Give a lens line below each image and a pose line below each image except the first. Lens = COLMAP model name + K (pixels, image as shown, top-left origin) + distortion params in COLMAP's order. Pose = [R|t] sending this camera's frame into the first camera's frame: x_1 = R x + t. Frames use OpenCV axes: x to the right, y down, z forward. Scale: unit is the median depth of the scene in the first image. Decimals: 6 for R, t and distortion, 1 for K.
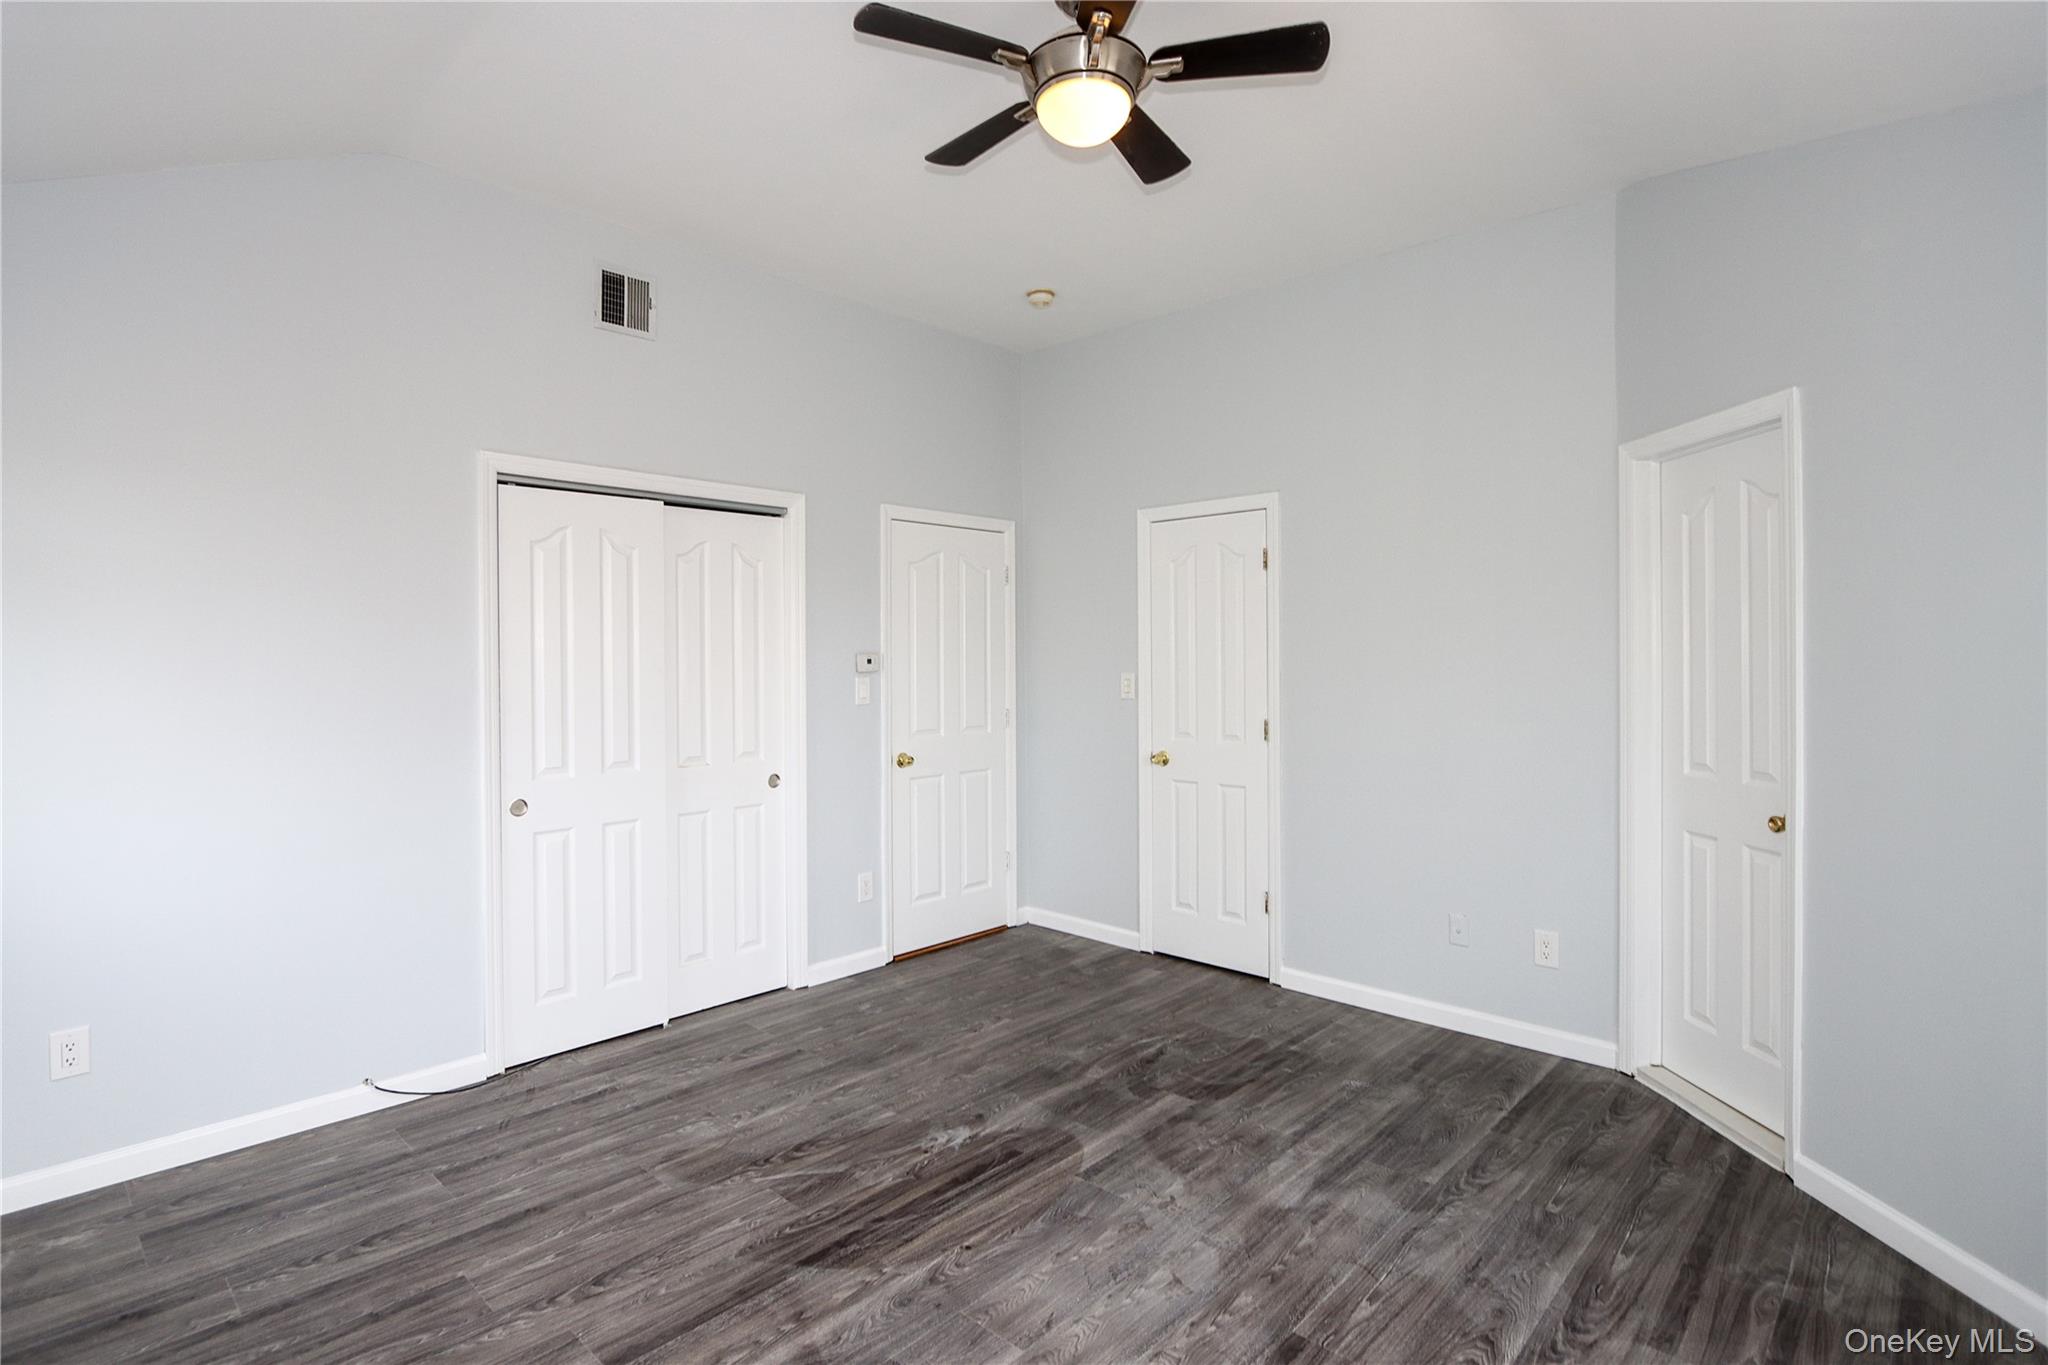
lens RADIAL K [[993.2, 0, 1023.5], [0, 993.2, 650.9], [0, 0, 1]] dist [-0.004066, -0.000091]
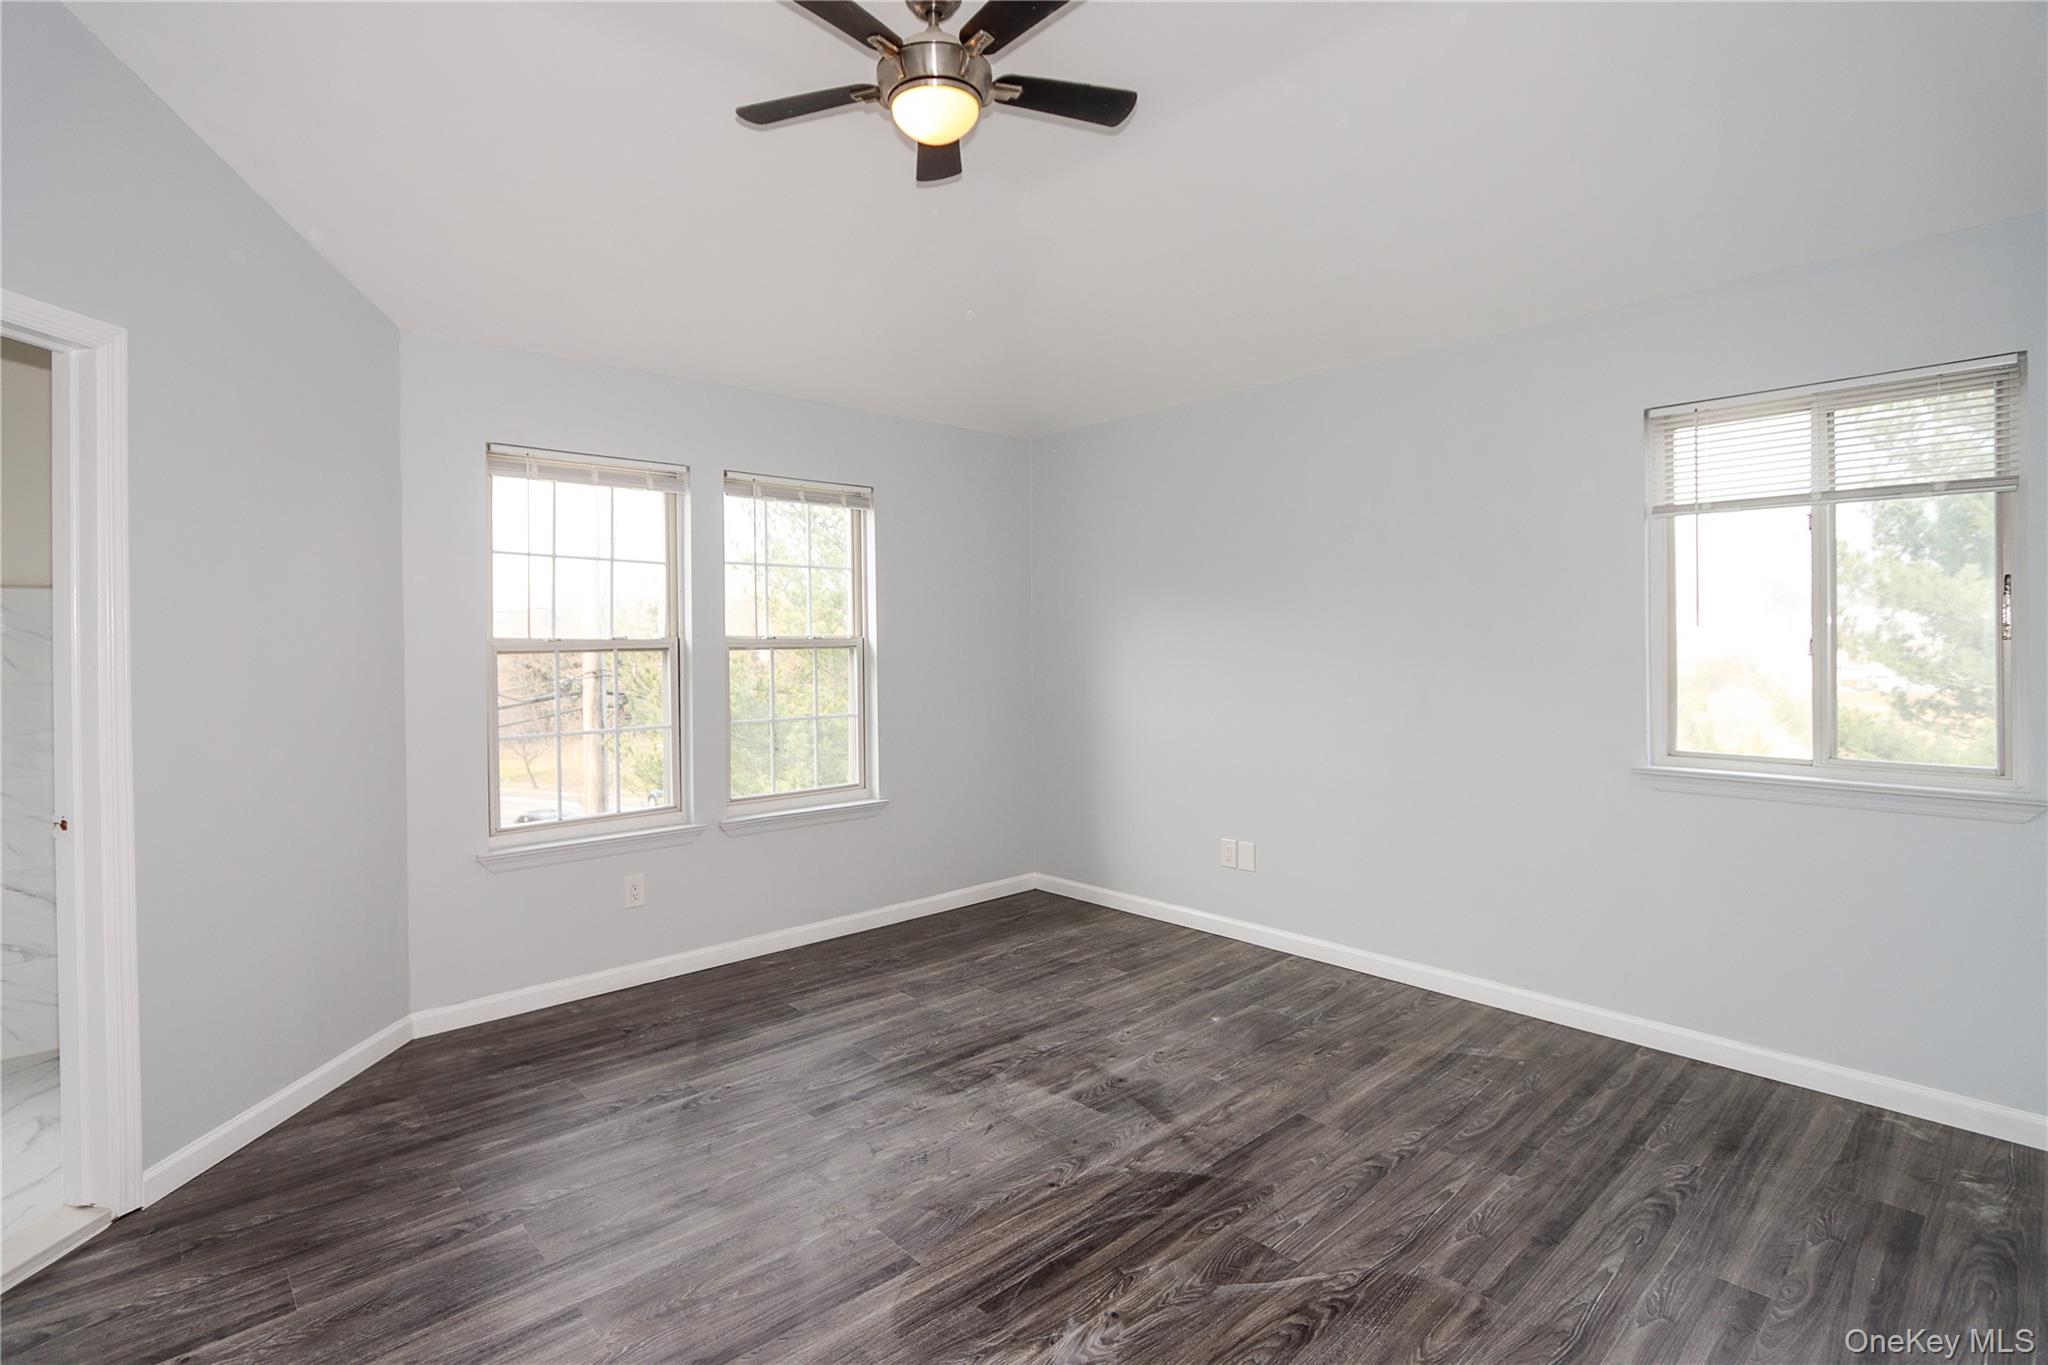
lens RADIAL K [[993.2, 0, 1023.5], [0, 993.2, 650.9], [0, 0, 1]] dist [-0.004066, -0.000091]
pose [[-0.997287, 0.010912, 0.072796, -0.101698], [0.011288, 0.999925, 0.004752, 0.033465], [-0.072739, 0.005560, -0.997336, 1.922447]]
